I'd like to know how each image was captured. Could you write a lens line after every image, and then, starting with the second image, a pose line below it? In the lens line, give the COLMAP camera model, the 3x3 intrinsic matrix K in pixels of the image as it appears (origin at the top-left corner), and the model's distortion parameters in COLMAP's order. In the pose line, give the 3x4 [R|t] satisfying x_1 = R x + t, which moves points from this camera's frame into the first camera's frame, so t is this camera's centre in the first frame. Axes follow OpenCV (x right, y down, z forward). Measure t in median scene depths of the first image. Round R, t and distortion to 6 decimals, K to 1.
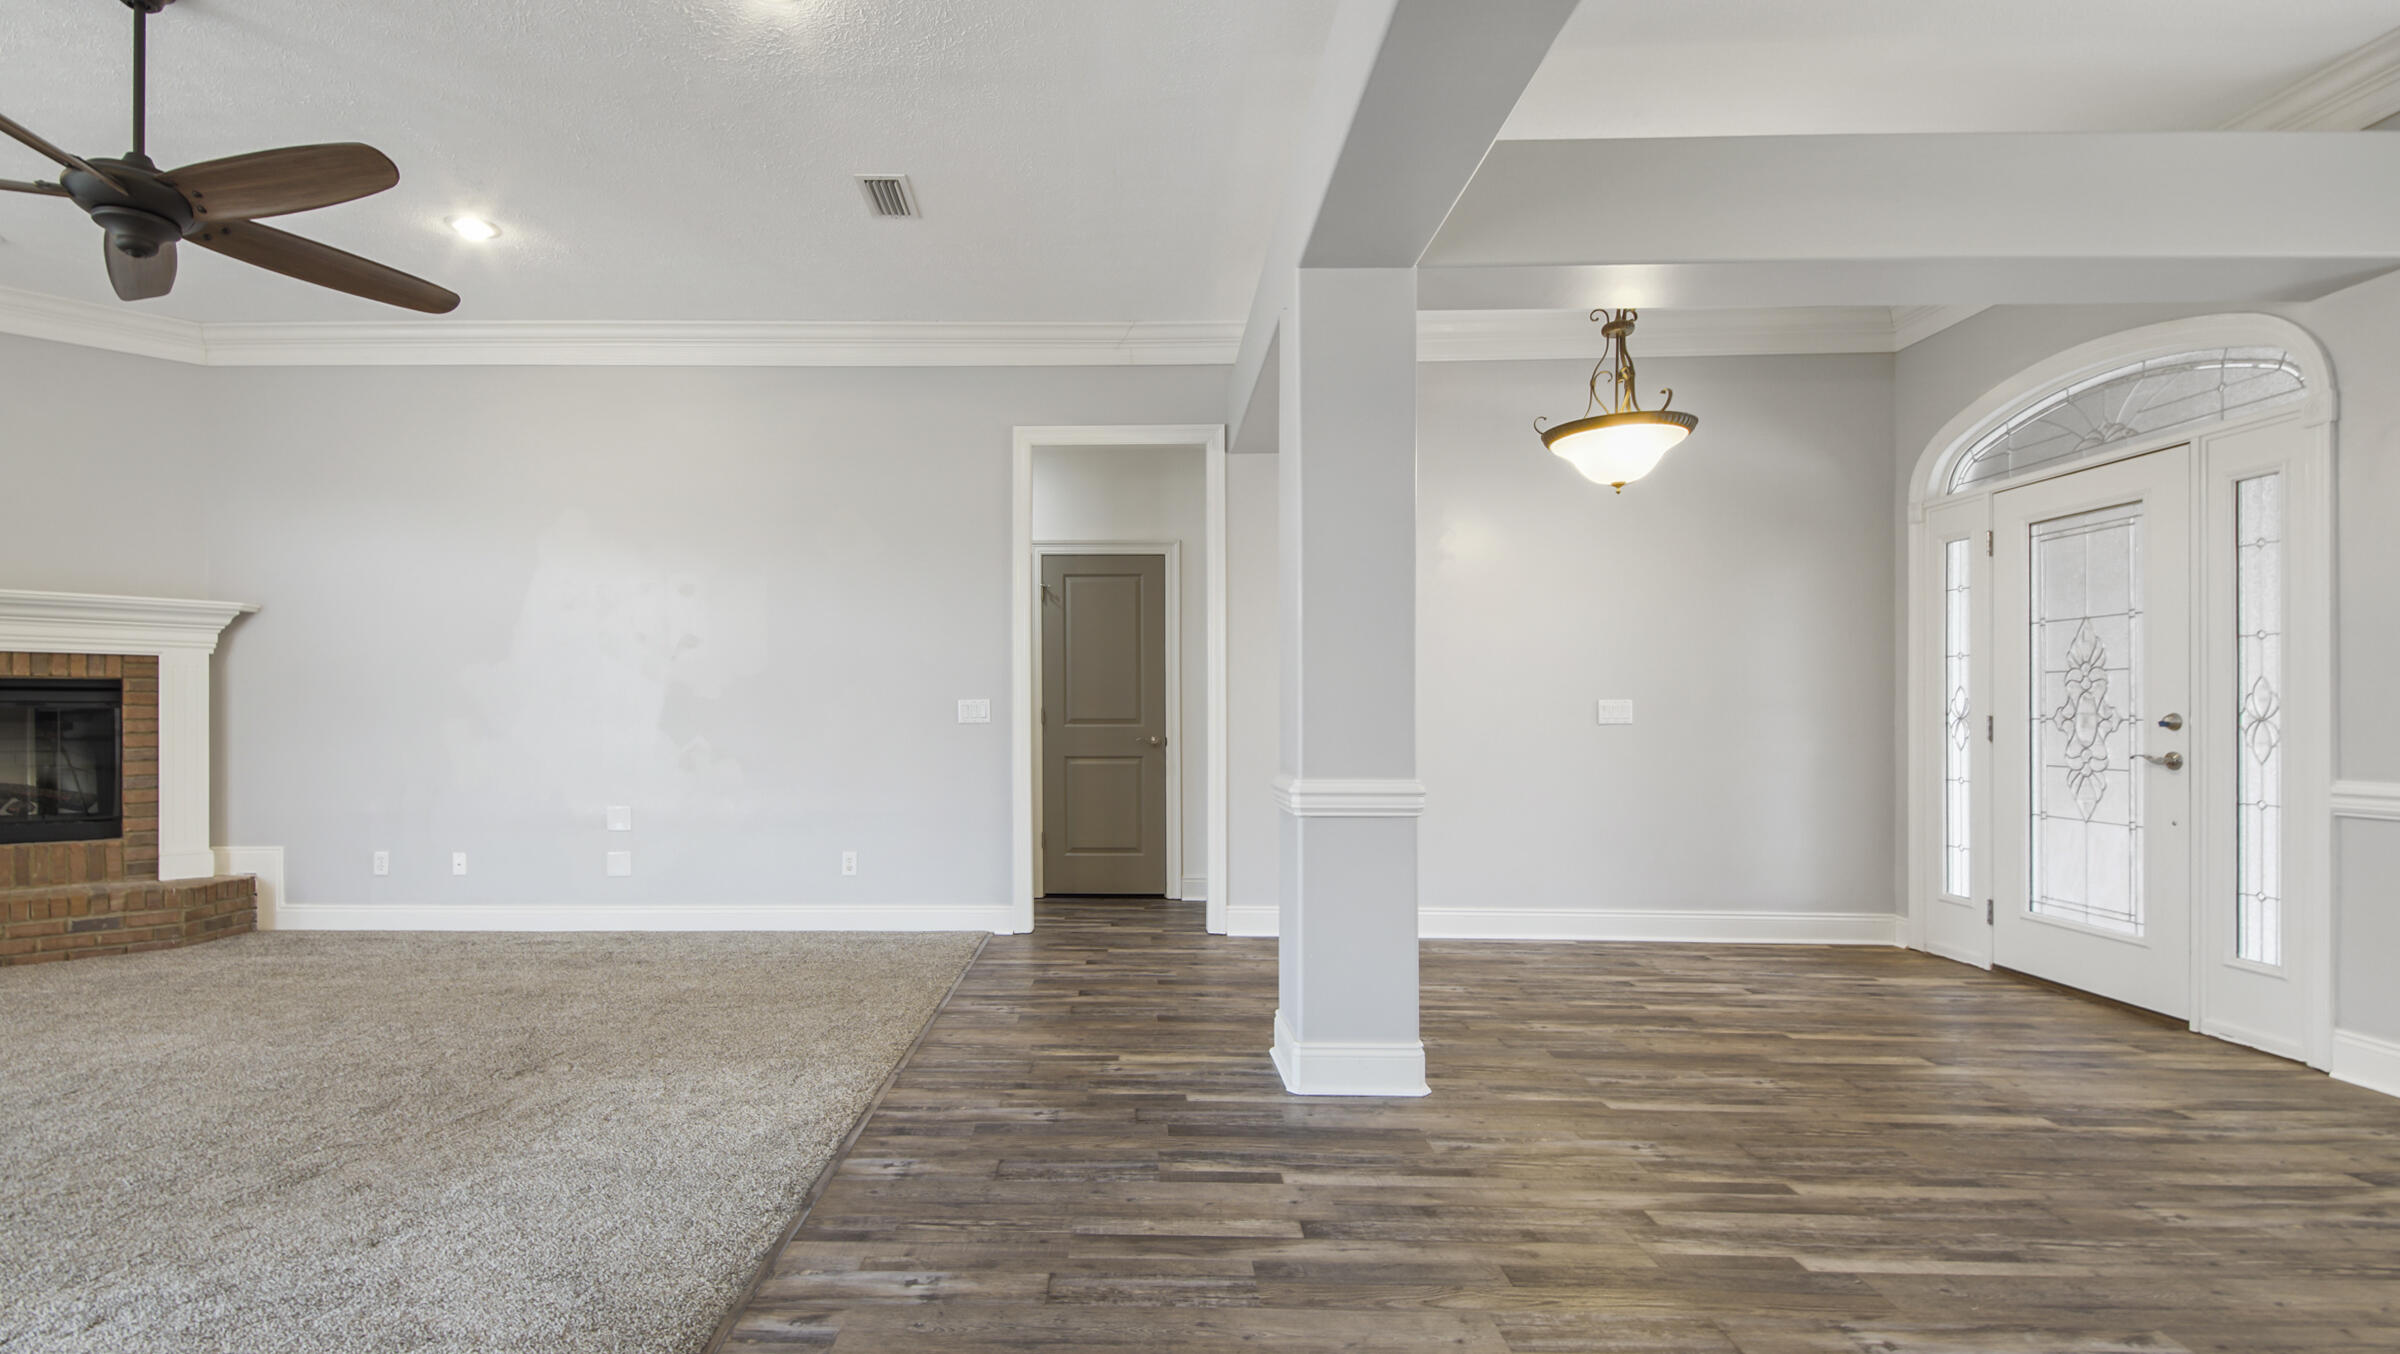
lens RADIAL K [[1085.5, 0, 1124.3], [0, 1085.5, 710.0], [0, 0, 1]] dist [0.033870, -0.019679]
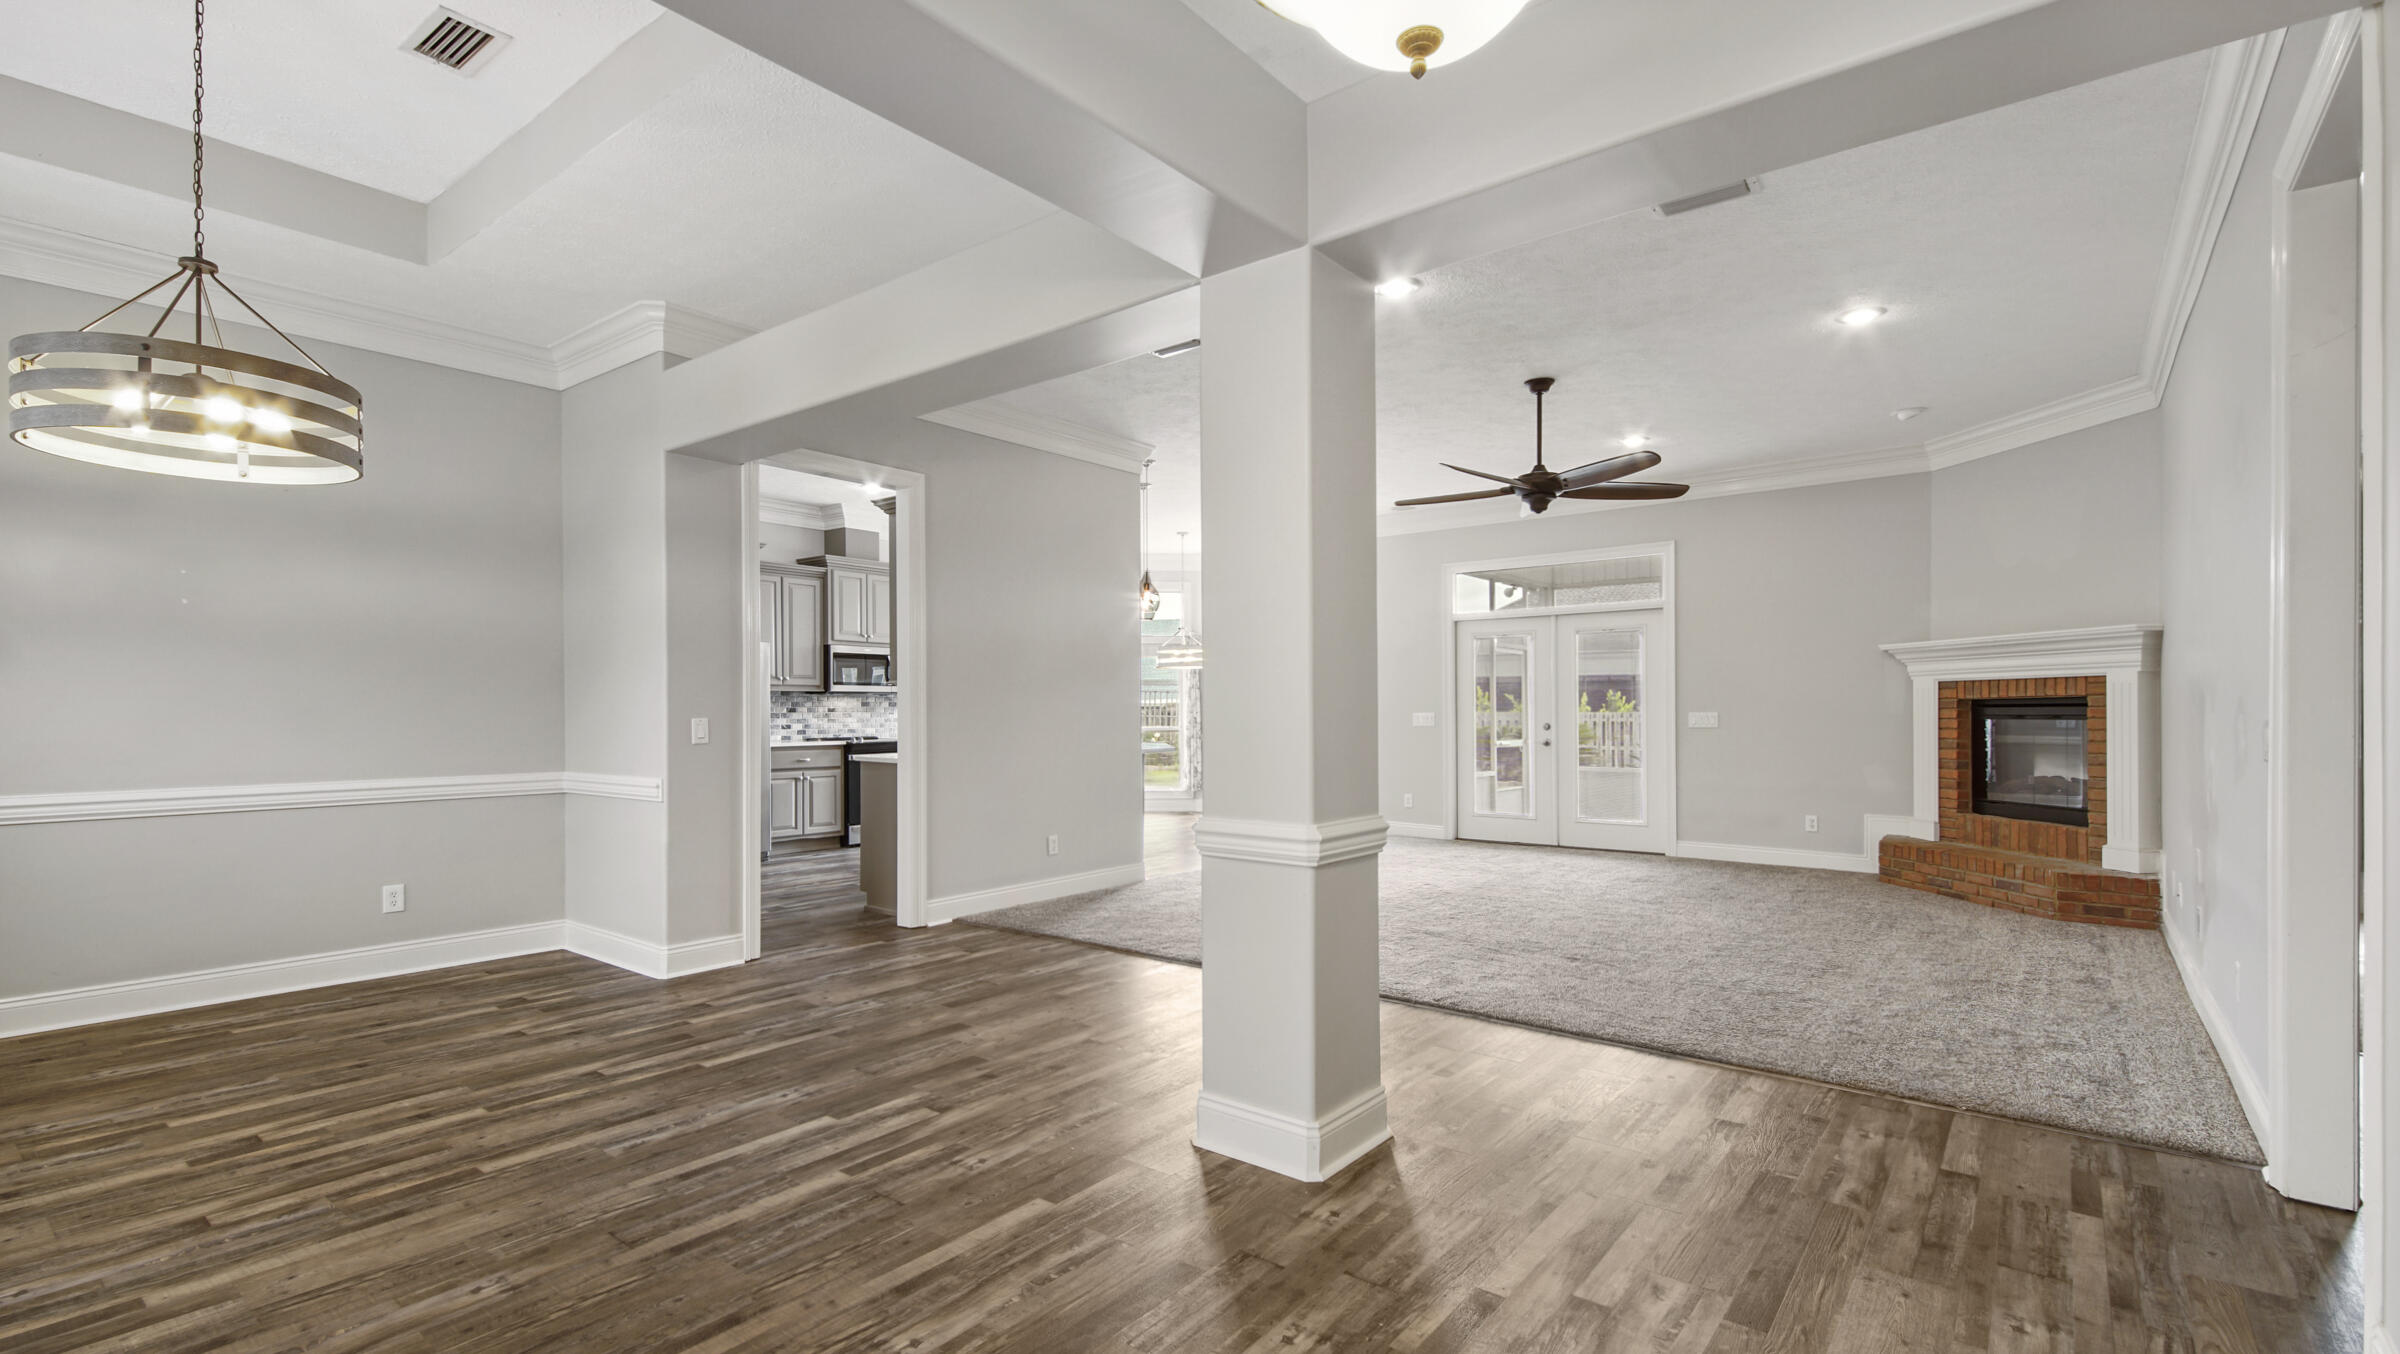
lens RADIAL K [[1085.5, 0, 1204.9], [0, 1085.5, 709.8], [0, 0, 1]] dist [0.033870, -0.019679]
pose [[-0.610054, 0.001469, -0.792358, 0.987140], [0.007237, 0.999967, -0.003718, -0.017713], [0.792327, -0.008003, -0.610045, 1.539632]]
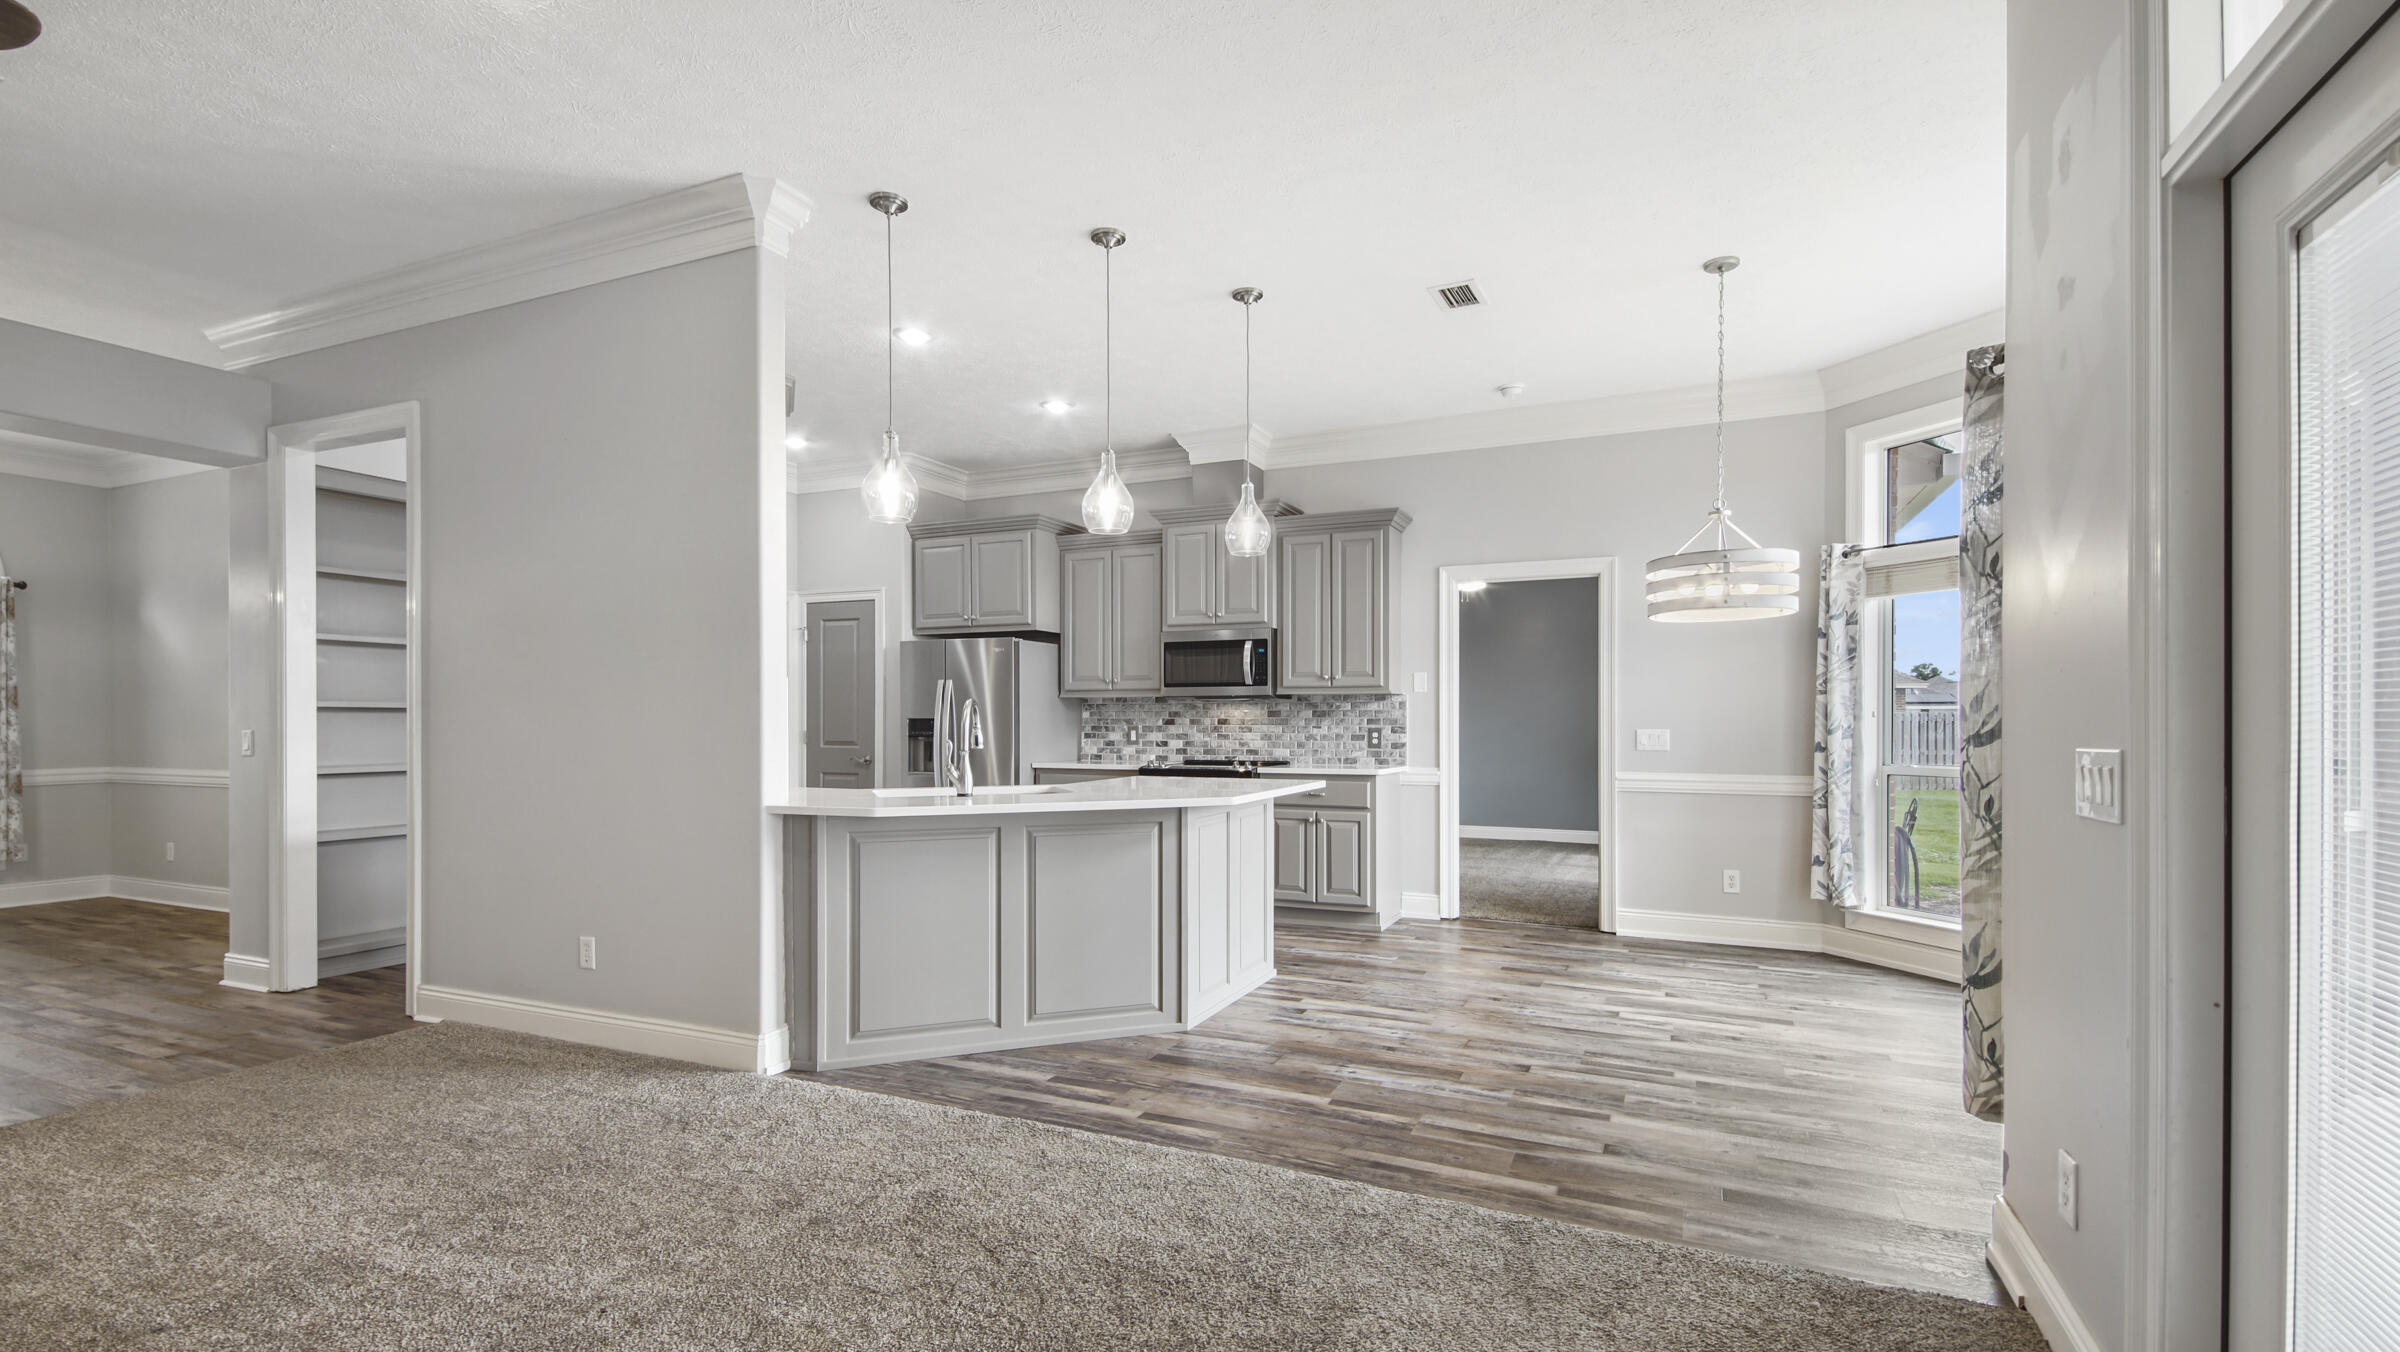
lens RADIAL K [[1085.5, 0, 1217.0], [0, 1085.5, 711.8], [0, 0, 1]] dist [0.033870, -0.019679]
pose [[-0.920064, 0.002529, 0.391760, -1.600986], [-0.003392, 0.999890, -0.014422, -0.024279], [-0.391754, -0.014598, -0.919954, 0.873475]]
